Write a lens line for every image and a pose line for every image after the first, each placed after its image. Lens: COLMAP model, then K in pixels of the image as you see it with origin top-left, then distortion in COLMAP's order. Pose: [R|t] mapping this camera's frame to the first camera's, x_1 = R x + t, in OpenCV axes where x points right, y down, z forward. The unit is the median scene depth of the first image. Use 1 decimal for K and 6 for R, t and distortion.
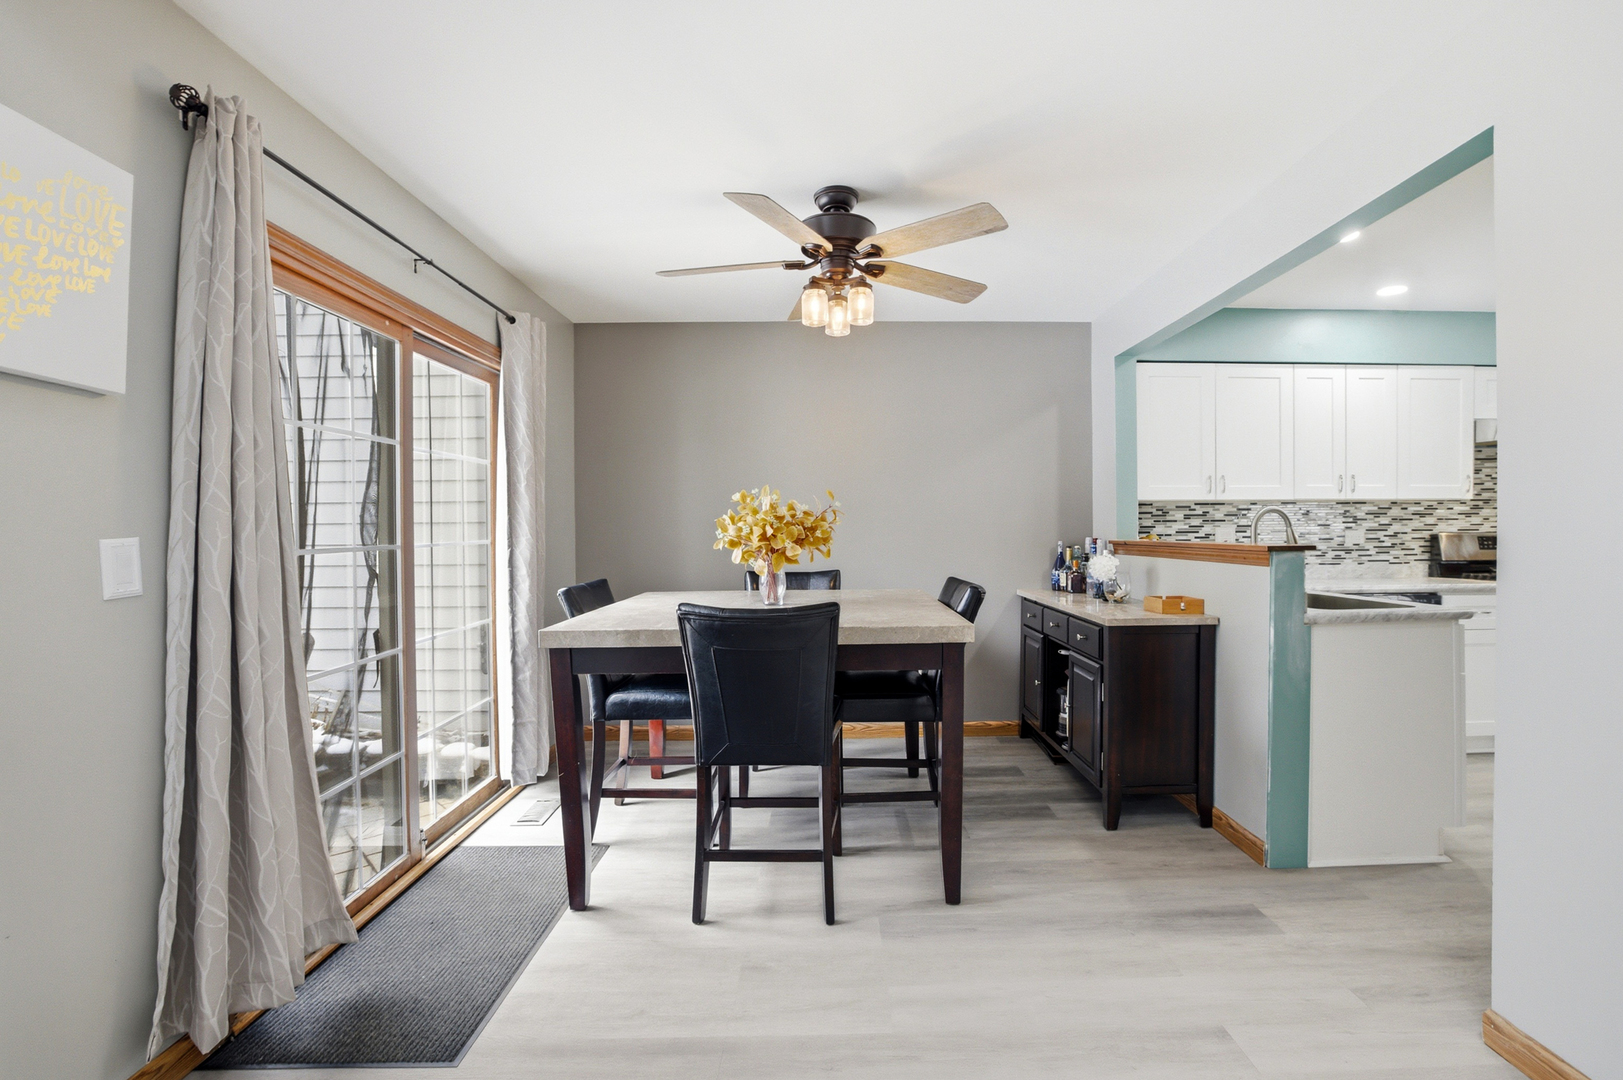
lens RADIAL K [[701.2, 0, 817.7], [0, 701.2, 547.1], [0, 0, 1]] dist [-0.023024, 0.000574]
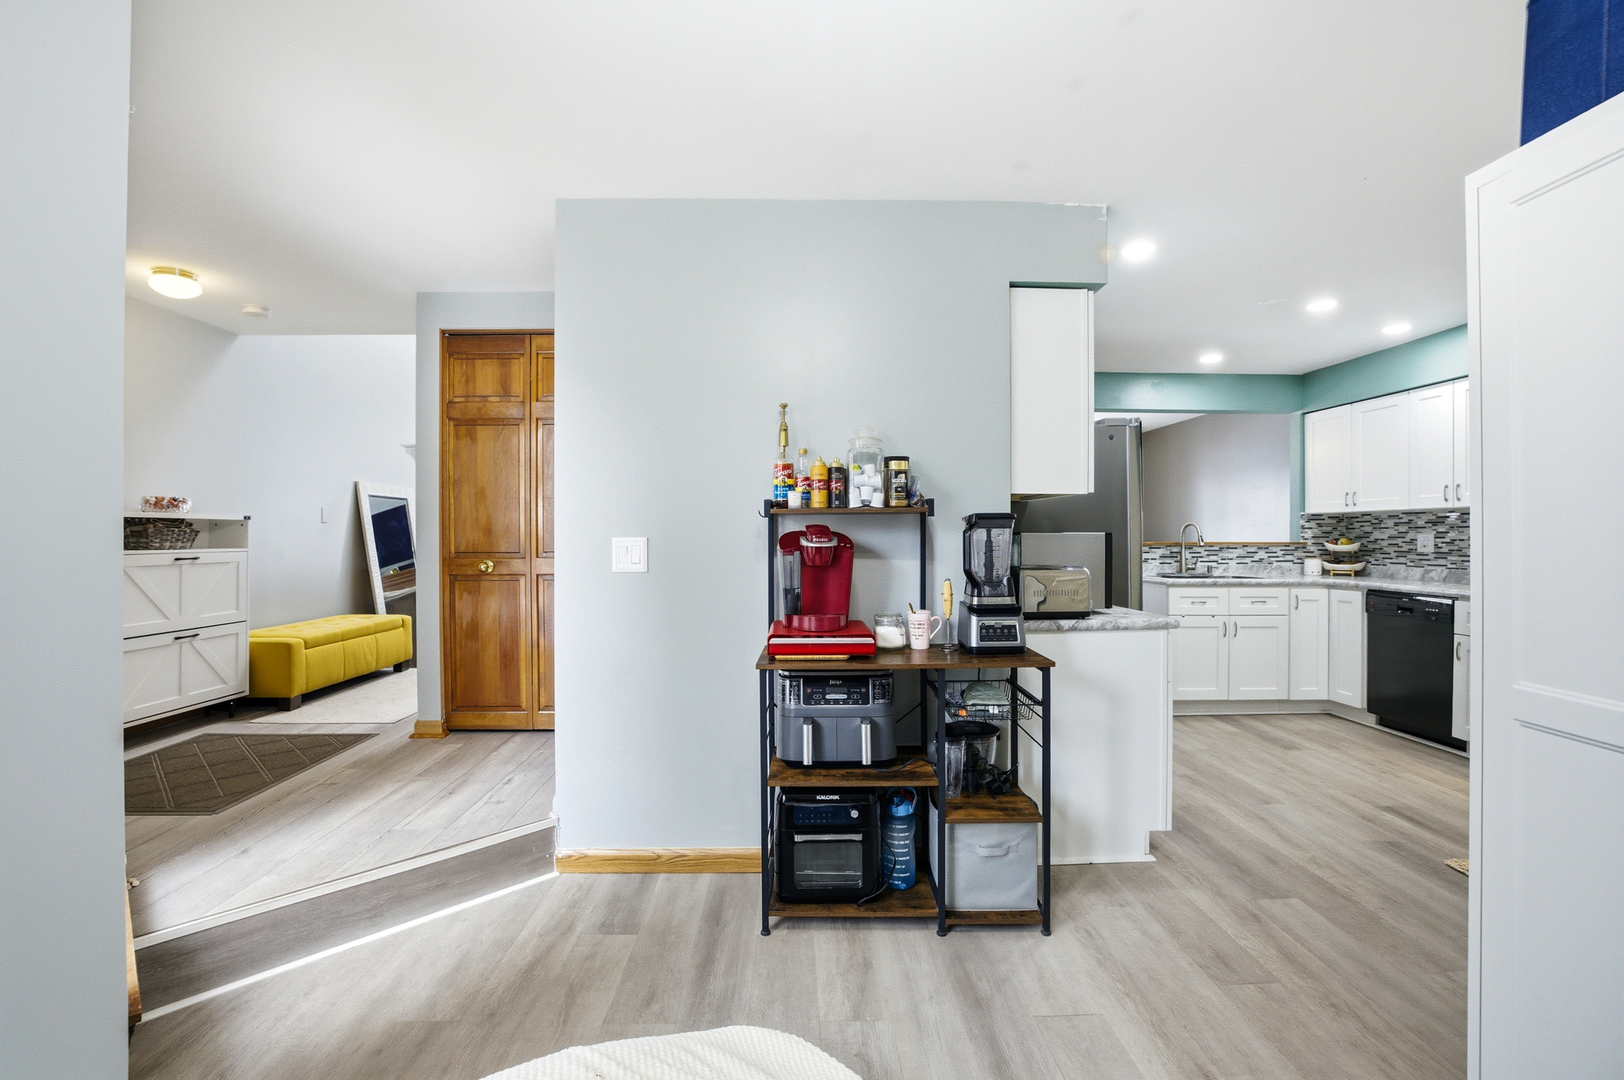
lens RADIAL K [[701.6, 0, 804.2], [0, 701.6, 533.2], [0, 0, 1]] dist [-0.023024, 0.000574]
pose [[0.013552, 0.005287, -0.999894, 1.660060], [-0.000205, 0.999986, 0.005285, -0.034353], [0.999908, 0.000133, 0.013553, -0.001281]]
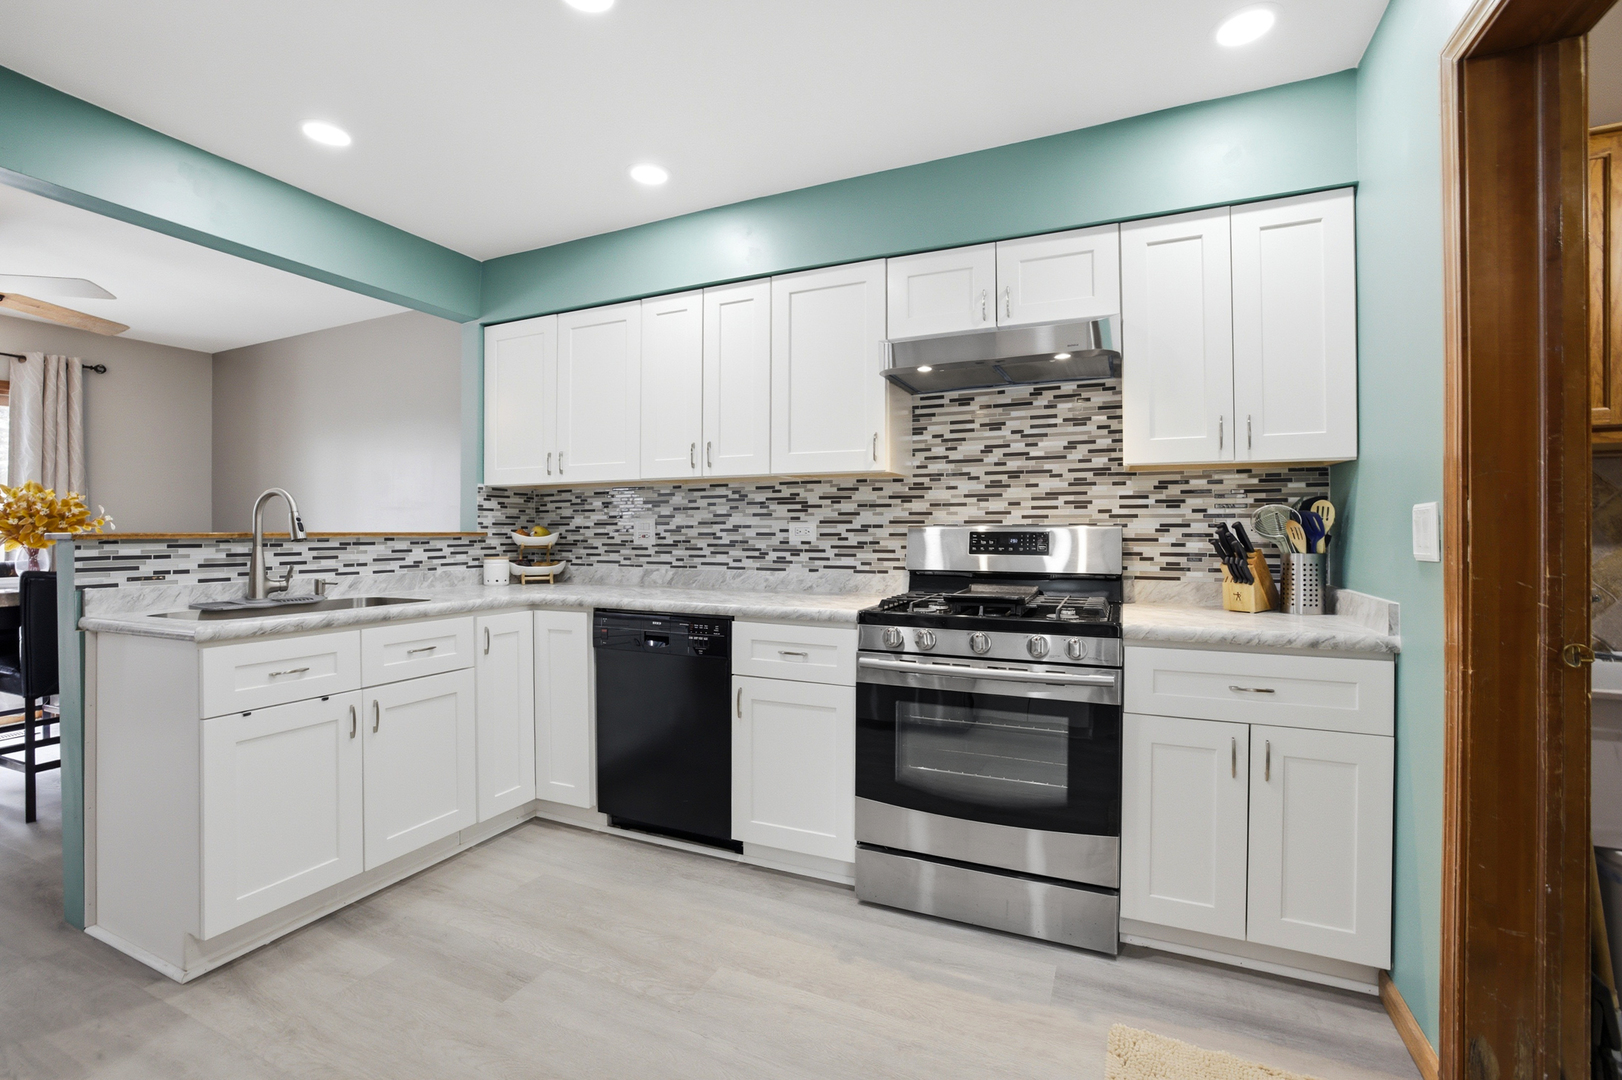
lens RADIAL K [[700.7, 0, 802.8], [0, 700.7, 531.9], [0, 0, 1]] dist [-0.023024, 0.000574]
pose [[0.907300, 0.008036, -0.420408, 1.071986], [-0.006930, 0.999967, 0.004158, -0.017491], [0.420427, -0.000859, 0.907326, 0.362995]]
